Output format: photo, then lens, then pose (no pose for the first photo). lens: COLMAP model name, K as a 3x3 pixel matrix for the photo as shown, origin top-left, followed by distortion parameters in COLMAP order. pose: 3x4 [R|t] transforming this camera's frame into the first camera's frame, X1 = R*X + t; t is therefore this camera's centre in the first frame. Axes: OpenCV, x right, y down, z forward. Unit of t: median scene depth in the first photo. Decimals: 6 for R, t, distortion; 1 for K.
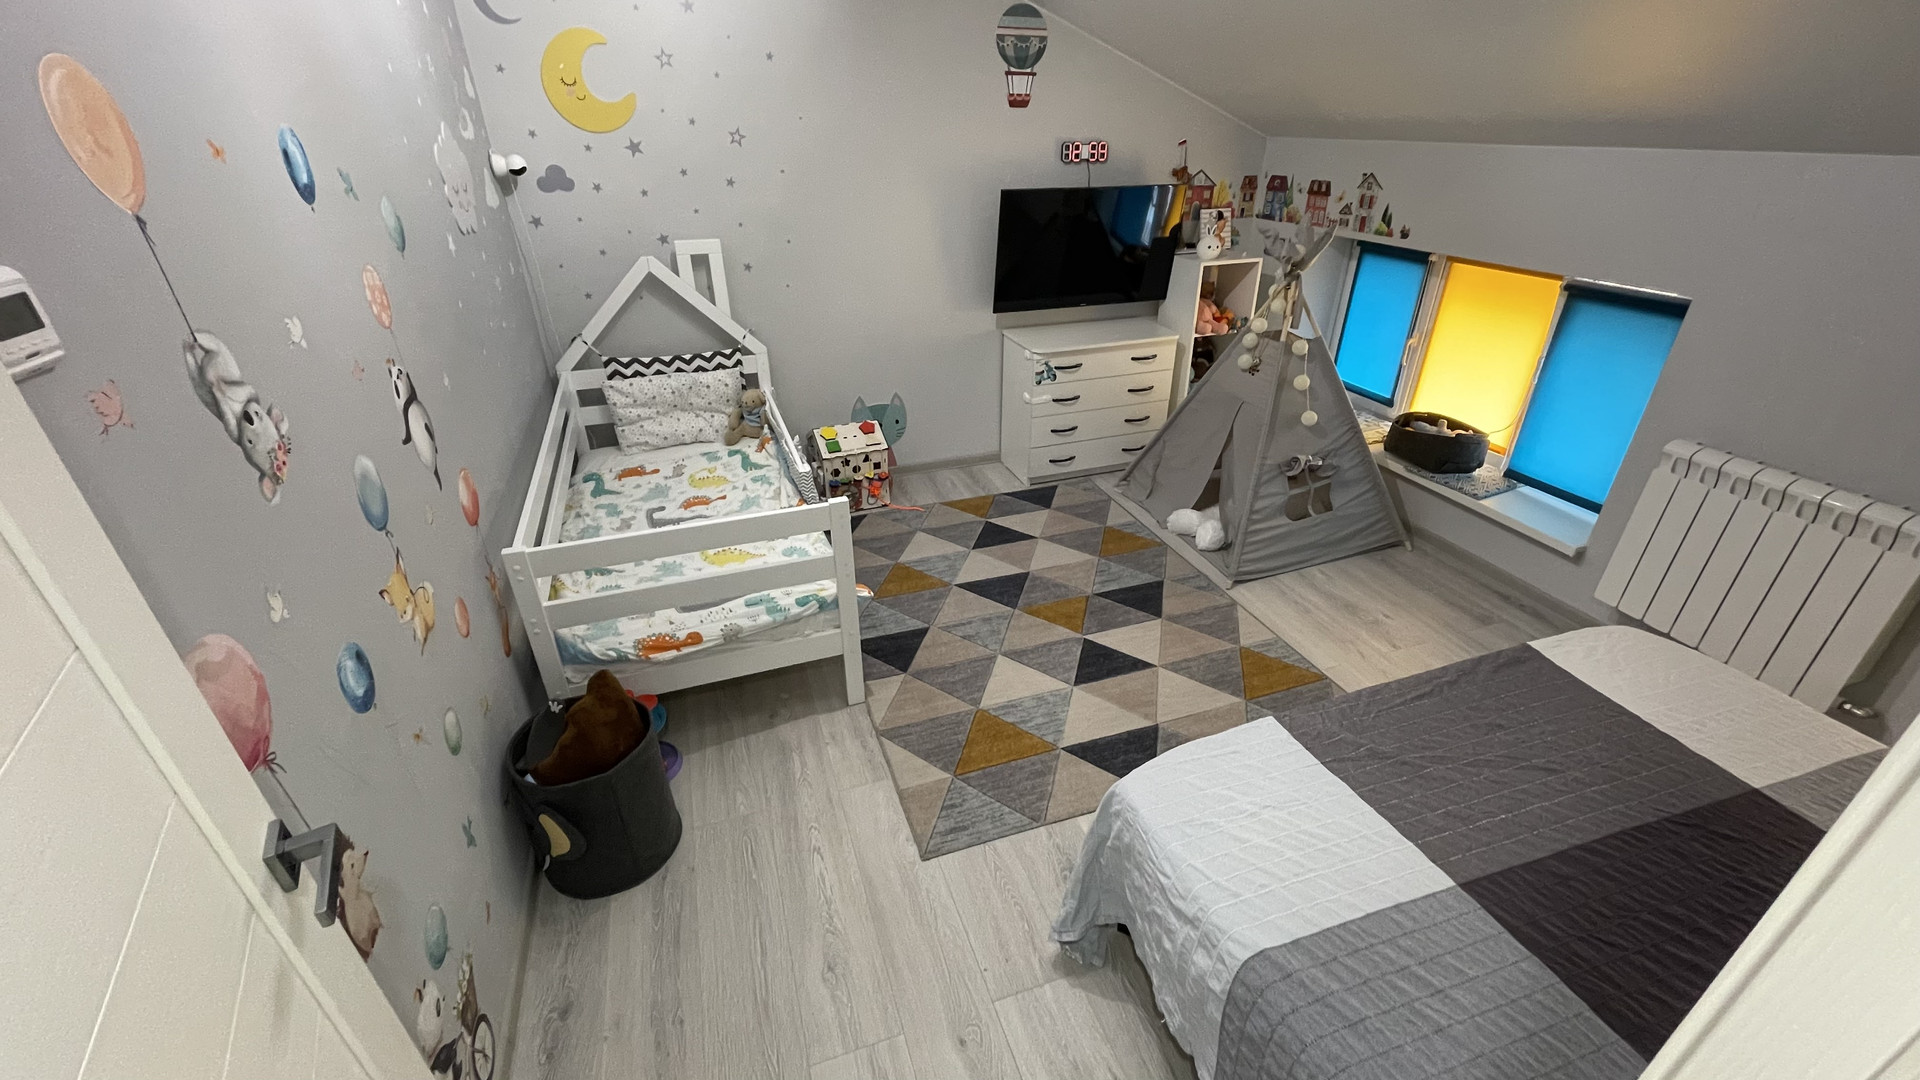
lens RADIAL K [[778.9, 0, 962.7], [0, 778.9, 538.7], [0, 0, 1]] dist [0.000866, -0.000522]
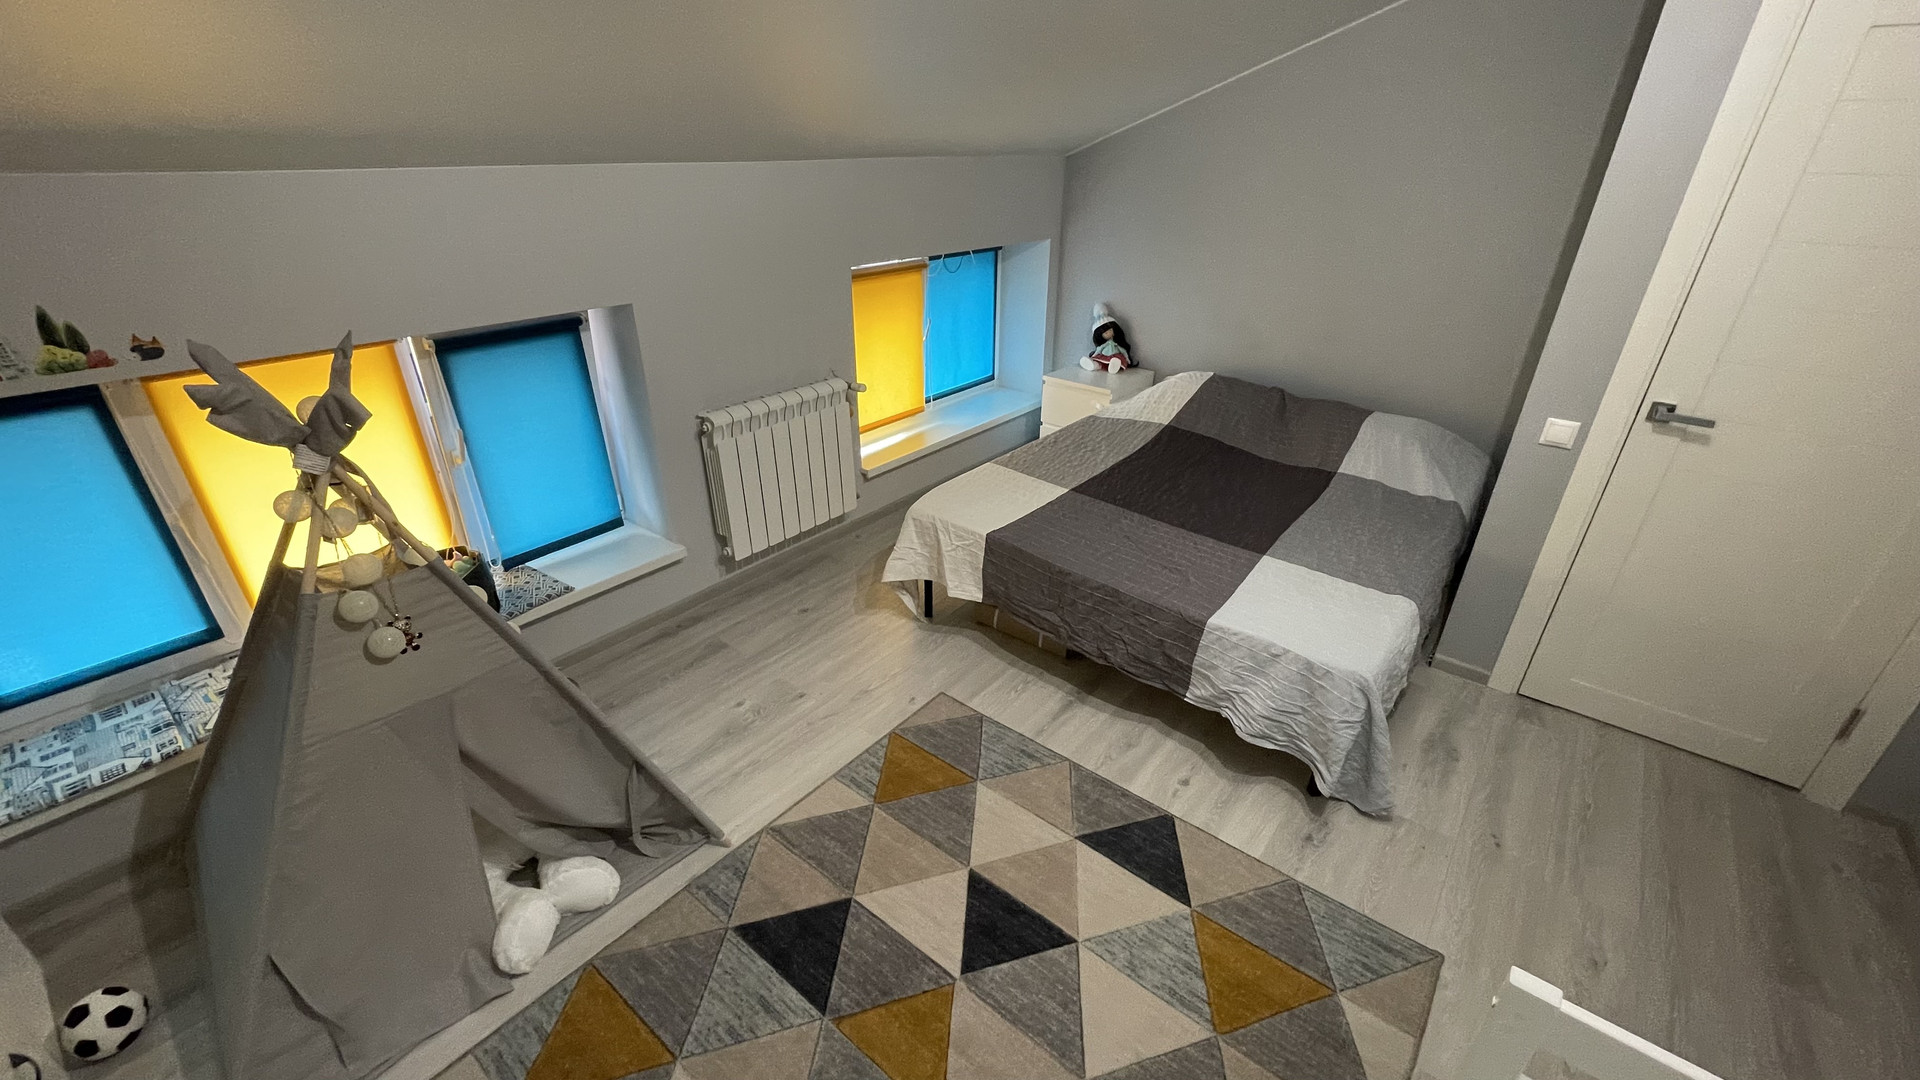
lens RADIAL K [[778.9, 0, 962.7], [0, 778.9, 540.6], [0, 0, 1]] dist [0.000866, -0.000522]
pose [[-0.529277, -0.399714, 0.748395, -0.168614], [0.389335, 0.669302, 0.632814, -0.493716], [-0.753846, 0.626310, -0.198623, 0.908457]]
